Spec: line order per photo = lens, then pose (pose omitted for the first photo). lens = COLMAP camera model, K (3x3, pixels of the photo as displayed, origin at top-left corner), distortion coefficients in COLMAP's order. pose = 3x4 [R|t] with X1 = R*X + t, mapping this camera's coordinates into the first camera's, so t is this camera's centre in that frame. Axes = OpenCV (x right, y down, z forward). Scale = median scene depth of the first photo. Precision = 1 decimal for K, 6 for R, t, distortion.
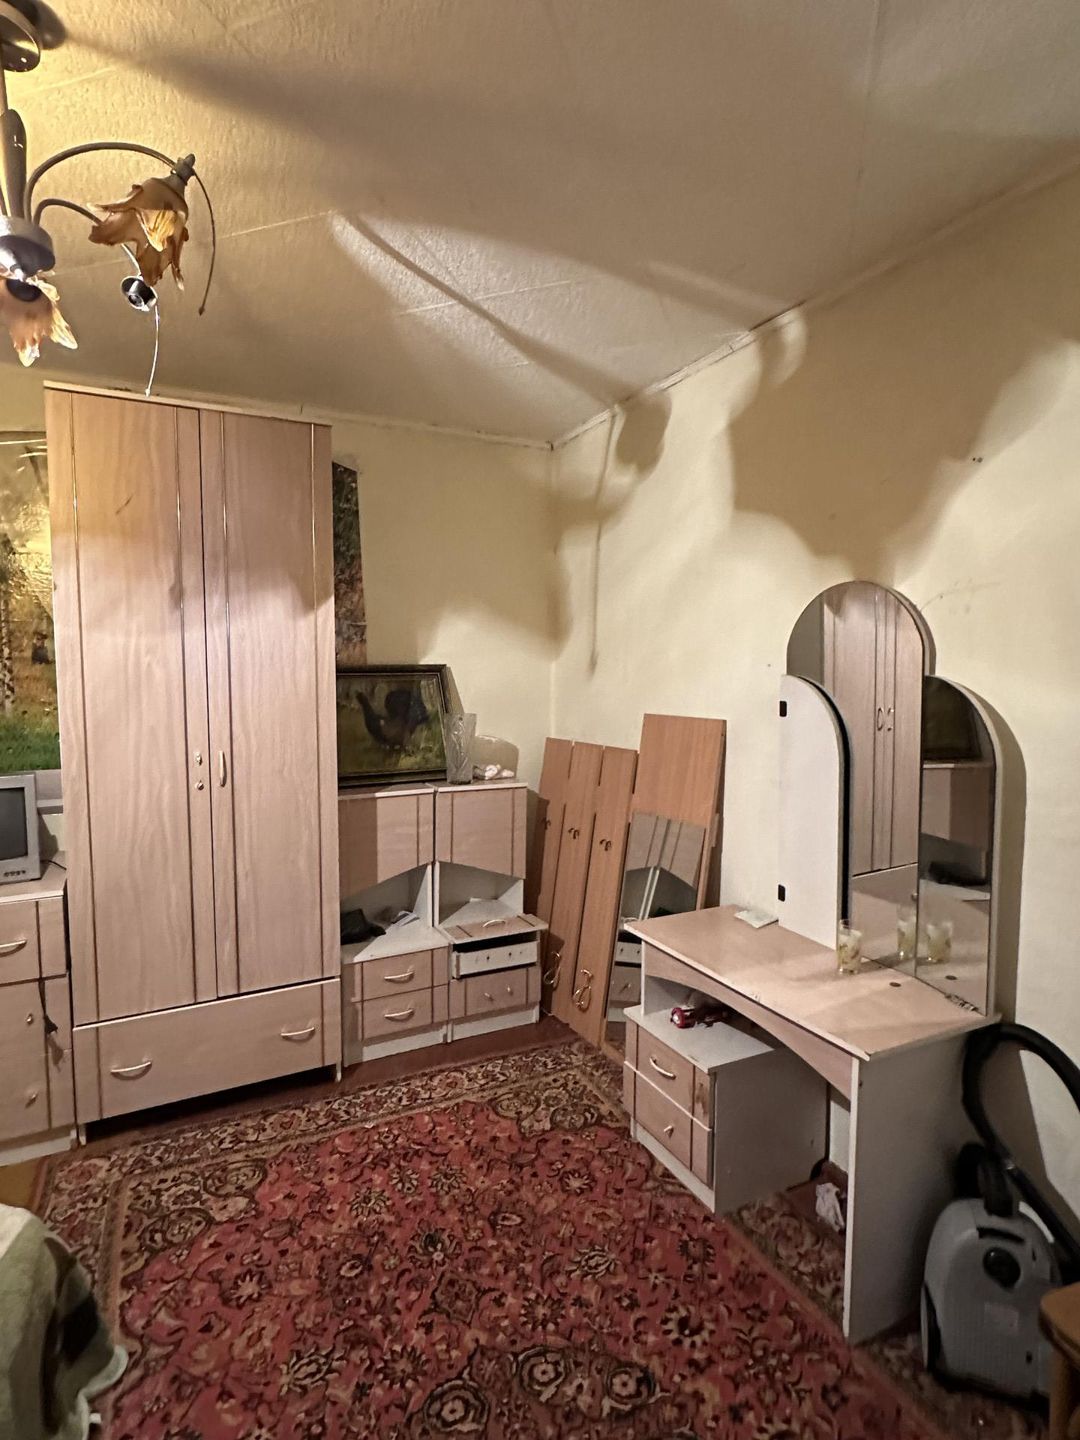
lens RADIAL K [[774.8, 0, 534.9], [0, 774.8, 716.3], [0, 0, 1]] dist [-0.002611, 0.000263]
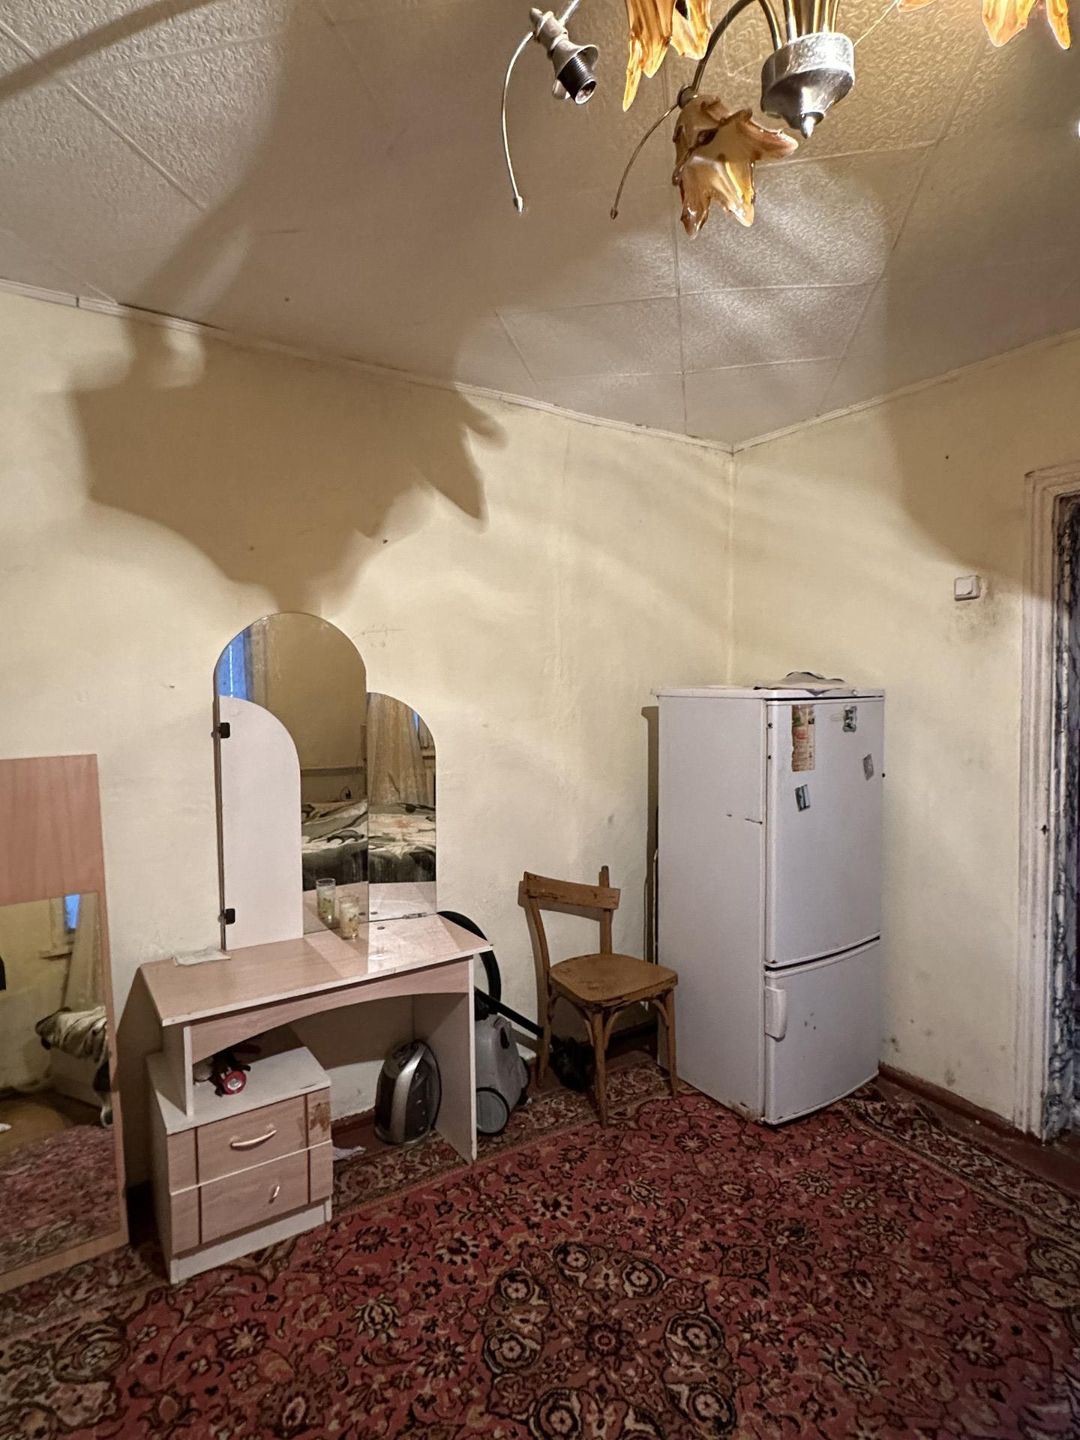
lens RADIAL K [[774.8, 0, 534.3], [0, 774.8, 720.8], [0, 0, 1]] dist [-0.002611, 0.000263]
pose [[-0.115355, -0.050654, 0.992032, -0.716451], [0.075197, 0.995388, 0.059570, -0.051368], [-0.990474, 0.081469, -0.111014, 0.726779]]
